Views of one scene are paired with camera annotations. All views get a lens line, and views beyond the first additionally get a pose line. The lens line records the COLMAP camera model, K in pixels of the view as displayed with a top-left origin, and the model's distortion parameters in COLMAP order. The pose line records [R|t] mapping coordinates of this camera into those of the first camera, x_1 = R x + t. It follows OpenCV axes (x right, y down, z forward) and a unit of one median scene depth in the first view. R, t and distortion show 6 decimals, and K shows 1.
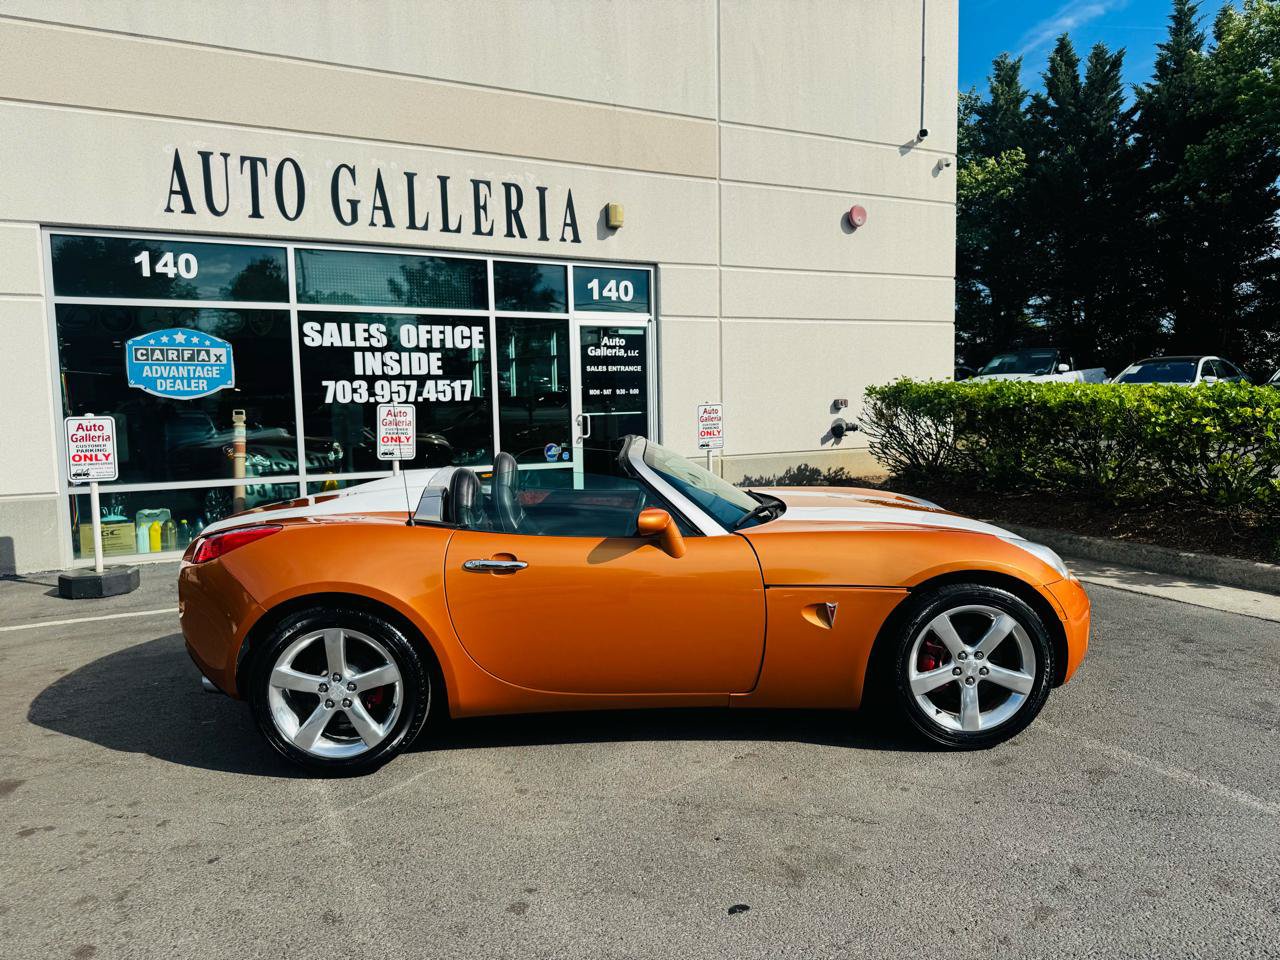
lens RADIAL K [[905.1, 0, 651.4], [0, 905.1, 478.8], [0, 0, 1]] dist [0.105031, -0.173728]
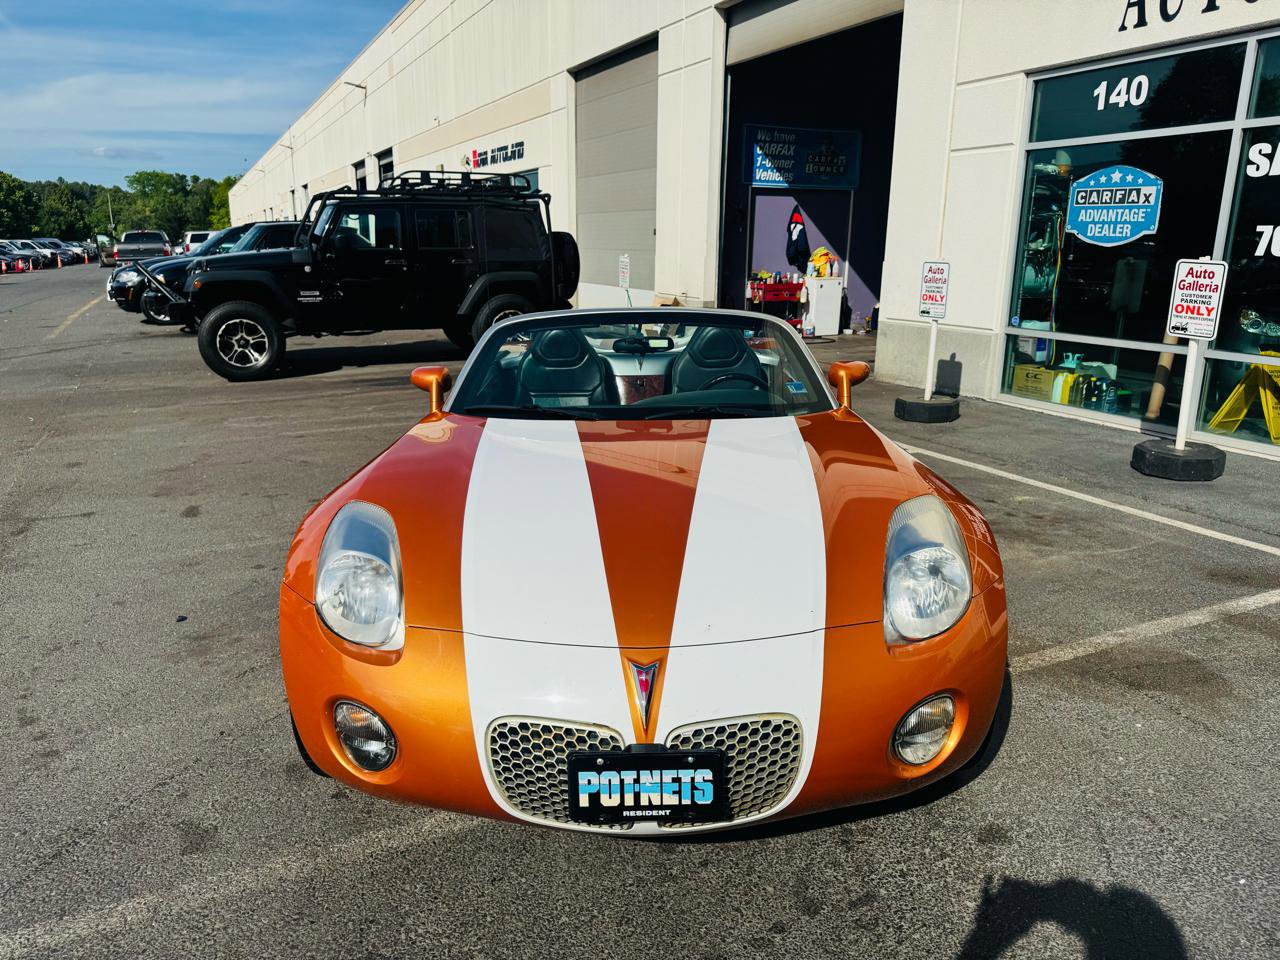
lens RADIAL K [[903.6, 0, 648.1], [0, 903.6, 495.3], [0, 0, 1]] dist [0.054254, -0.072304]
pose [[-0.025608, 0.282587, -0.958900, 0.403325], [-0.103238, 0.953338, 0.283705, -0.054484], [0.994327, 0.106260, 0.004760, 0.506112]]
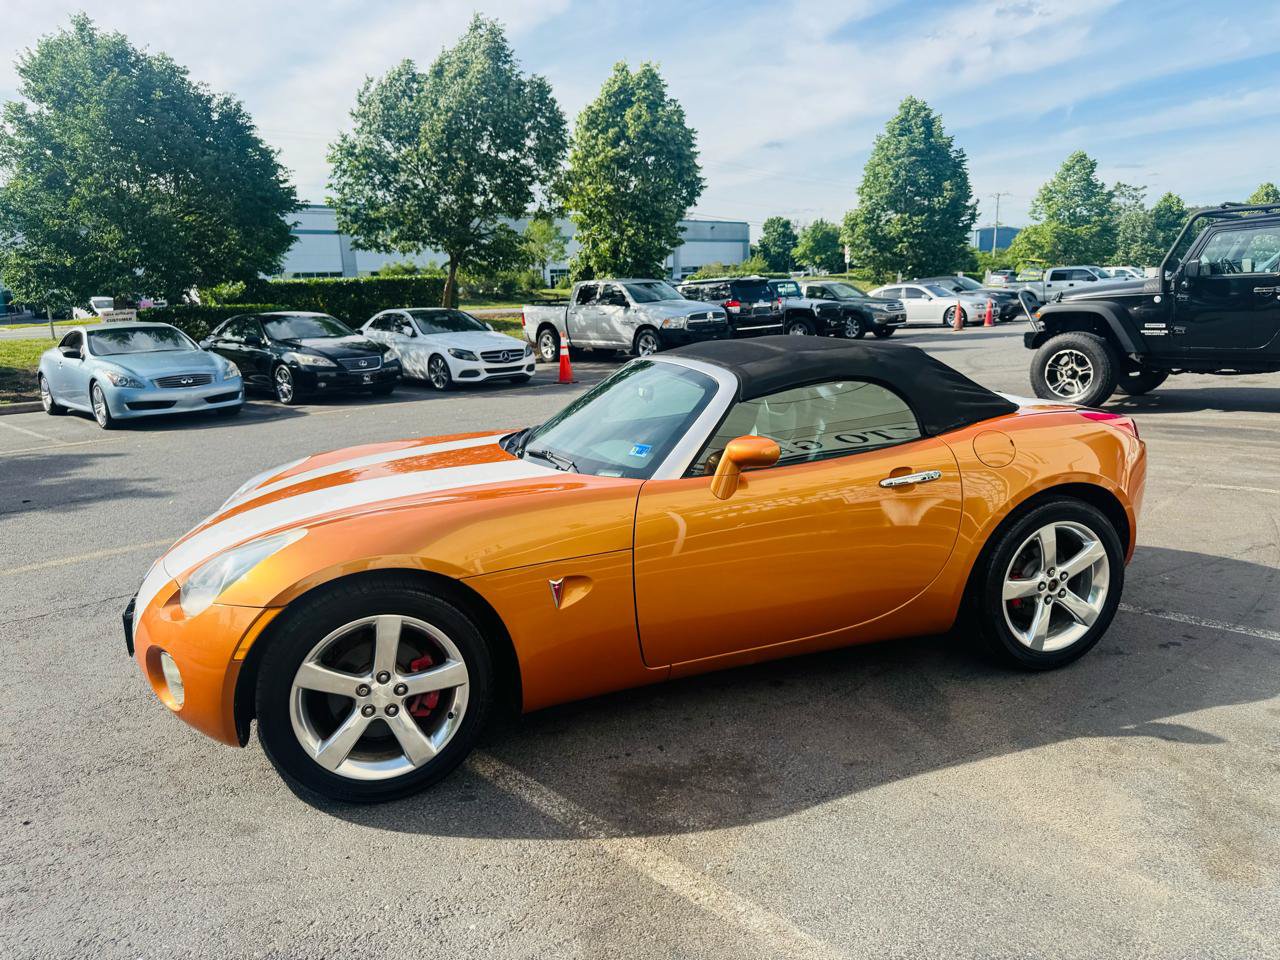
lens RADIAL K [[905.3, 0, 635.1], [0, 905.3, 491.2], [0, 0, 1]] dist [0.061442, -0.085986]
pose [[-0.955629, 0.116695, -0.270473, 0.127047], [0.026884, 0.948905, 0.314415, -0.093292], [0.293343, 0.293193, -0.909938, 0.889915]]
